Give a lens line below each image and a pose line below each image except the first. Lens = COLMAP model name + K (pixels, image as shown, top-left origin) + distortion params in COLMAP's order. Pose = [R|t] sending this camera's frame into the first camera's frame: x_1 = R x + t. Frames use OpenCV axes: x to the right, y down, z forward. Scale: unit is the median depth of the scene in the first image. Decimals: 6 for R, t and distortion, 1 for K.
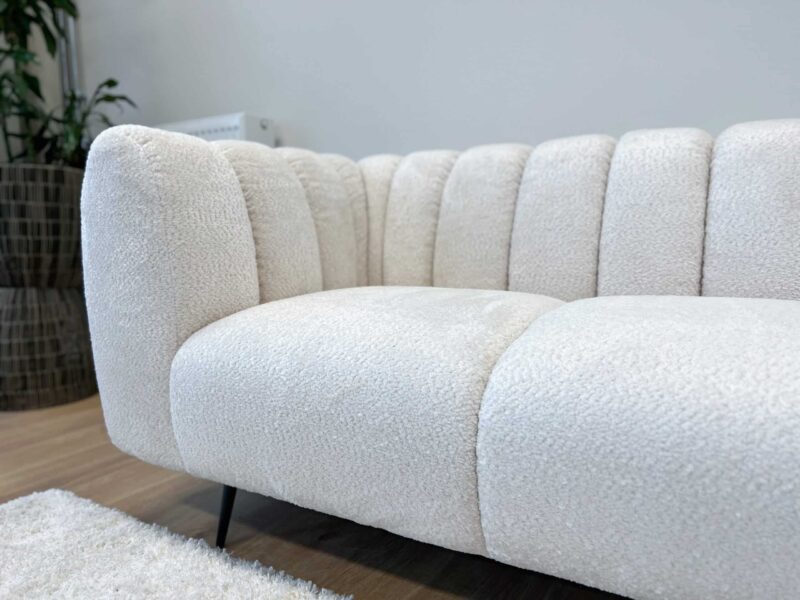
lens RADIAL K [[589.6, 0, 400.0], [0, 589.6, 300.0], [0, 0, 1]] dist [0.084083, -0.118040]
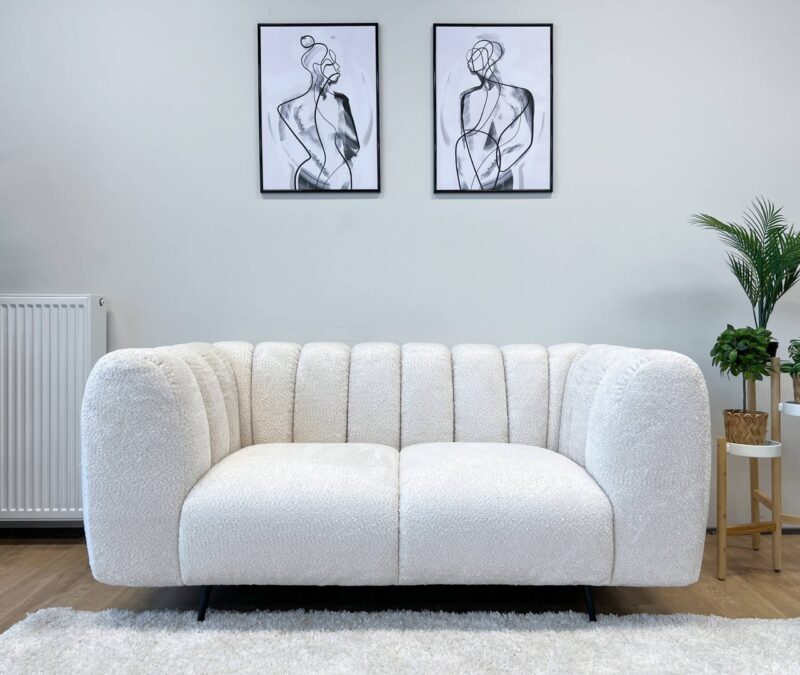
lens RADIAL K [[670.5, 0, 400.0], [0, 670.5, 337.5], [0, 0, 1]] dist [0.014524, 0.004716]
pose [[0.862843, 0.014872, 0.505253, -0.591948], [0.043902, 0.993585, -0.104219, -0.095300], [-0.503561, 0.112107, 0.856655, -0.616925]]
